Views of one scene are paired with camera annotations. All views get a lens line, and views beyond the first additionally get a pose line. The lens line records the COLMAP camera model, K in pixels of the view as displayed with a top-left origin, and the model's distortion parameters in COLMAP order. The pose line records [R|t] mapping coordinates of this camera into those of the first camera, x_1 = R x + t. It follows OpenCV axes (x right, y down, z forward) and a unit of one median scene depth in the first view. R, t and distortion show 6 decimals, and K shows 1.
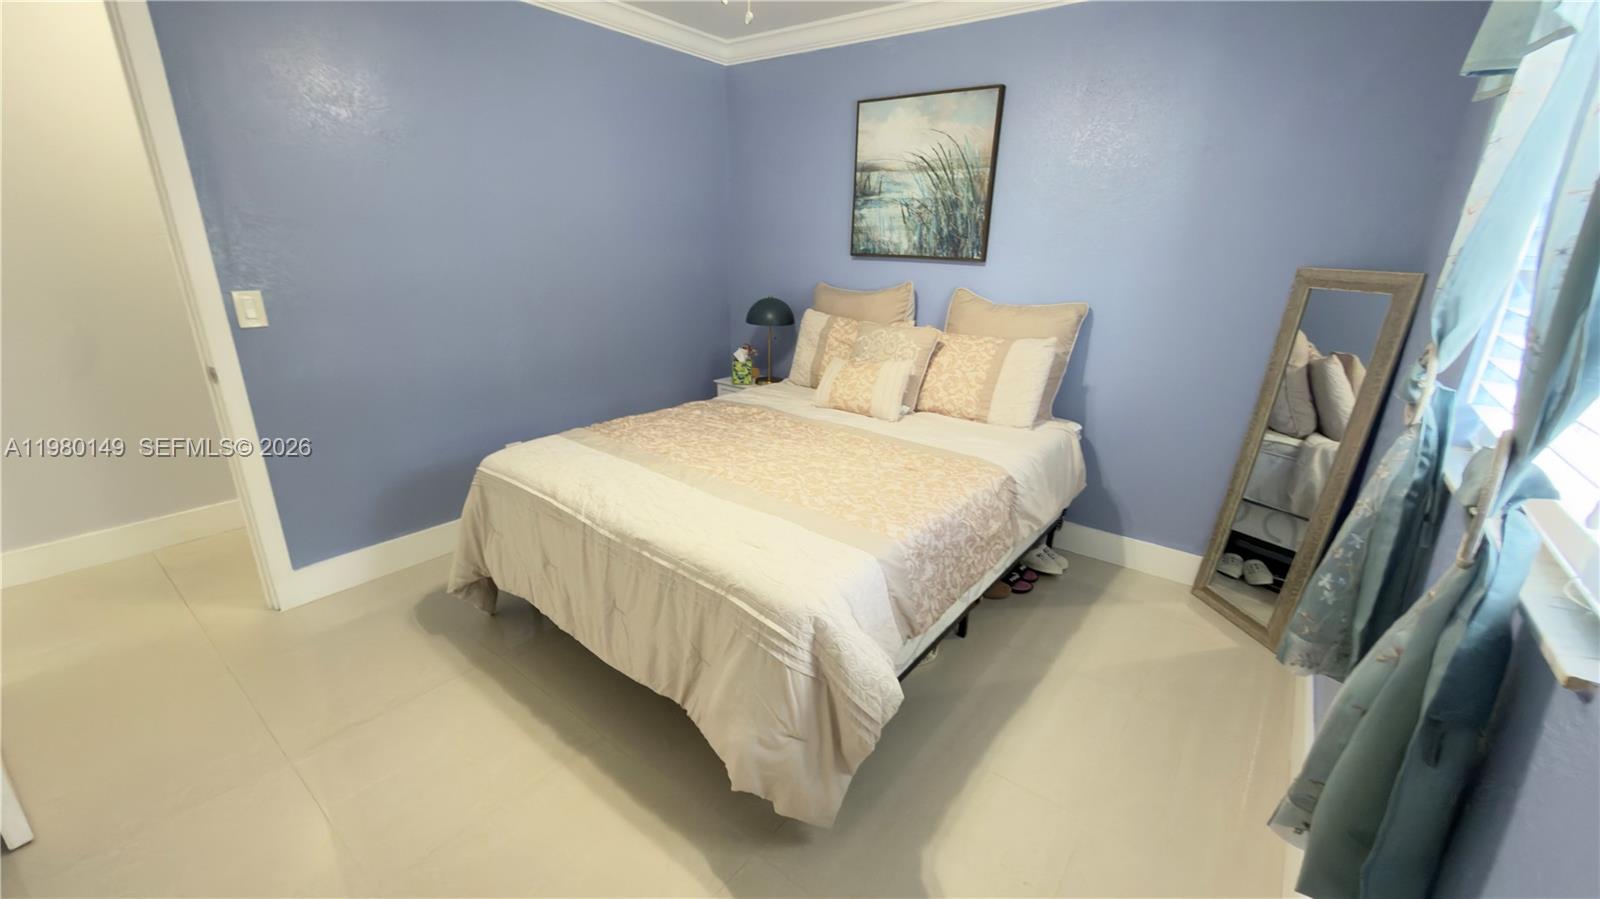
lens RADIAL K [[638.9, 0, 805.0], [0, 638.9, 448.0], [0, 0, 1]] dist [0.002332, -0.001446]
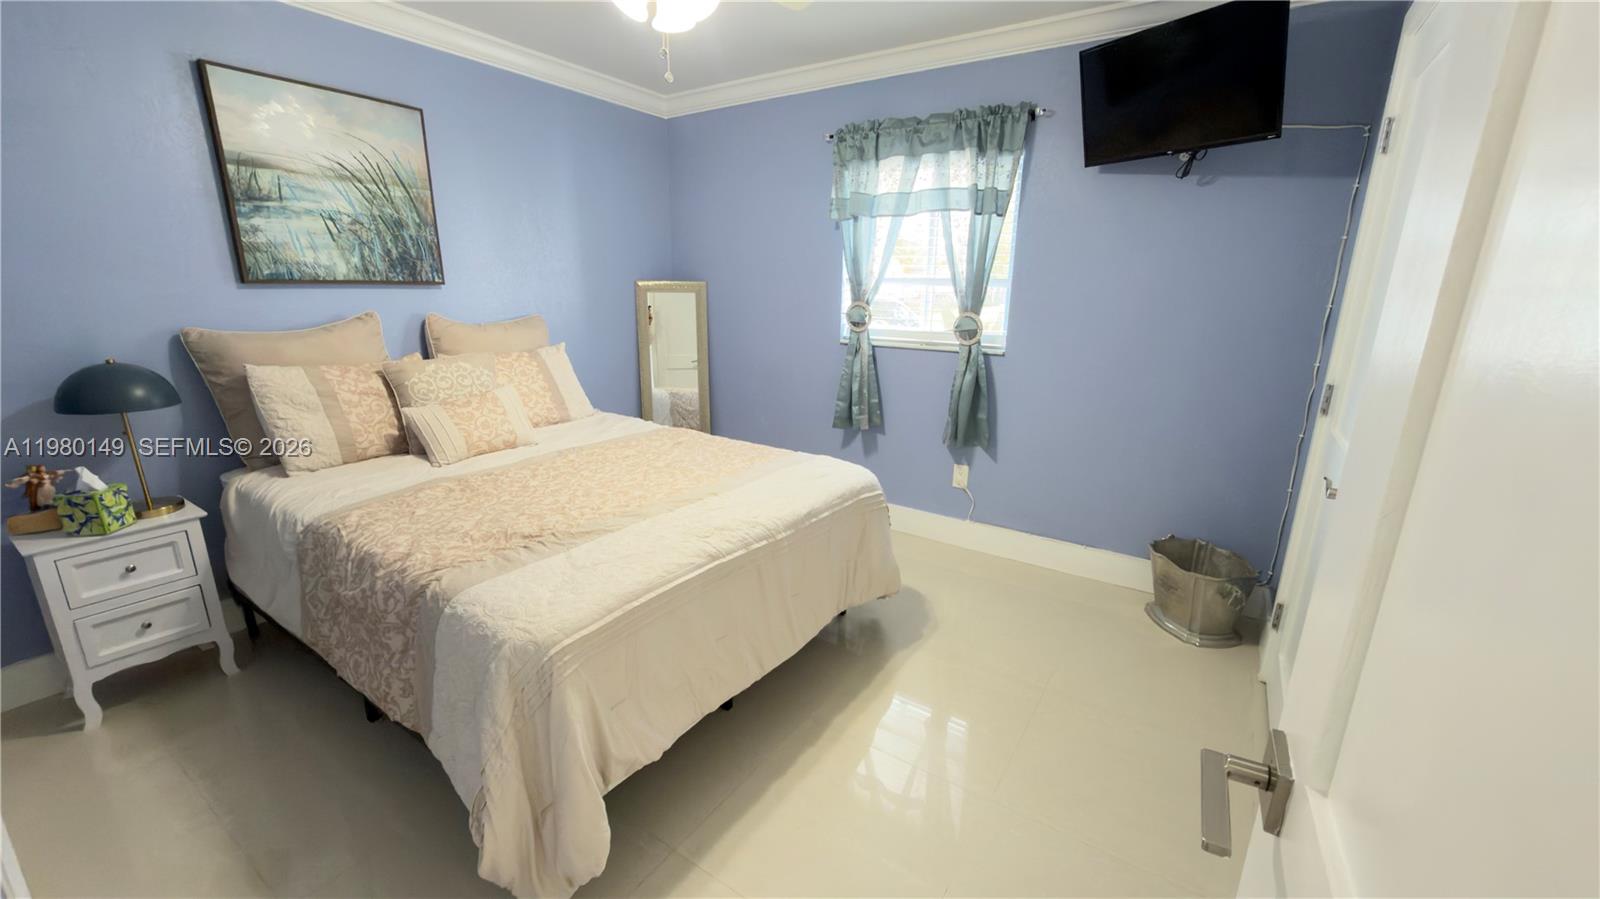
lens RADIAL K [[638.9, 0, 802.6], [0, 638.9, 445.4], [0, 0, 1]] dist [0.002332, -0.001446]
pose [[-0.069892, -0.272713, 0.959553, -0.758925], [0.295780, 0.912985, 0.281022, -0.174417], [-0.952696, 0.303457, 0.016853, 0.519578]]
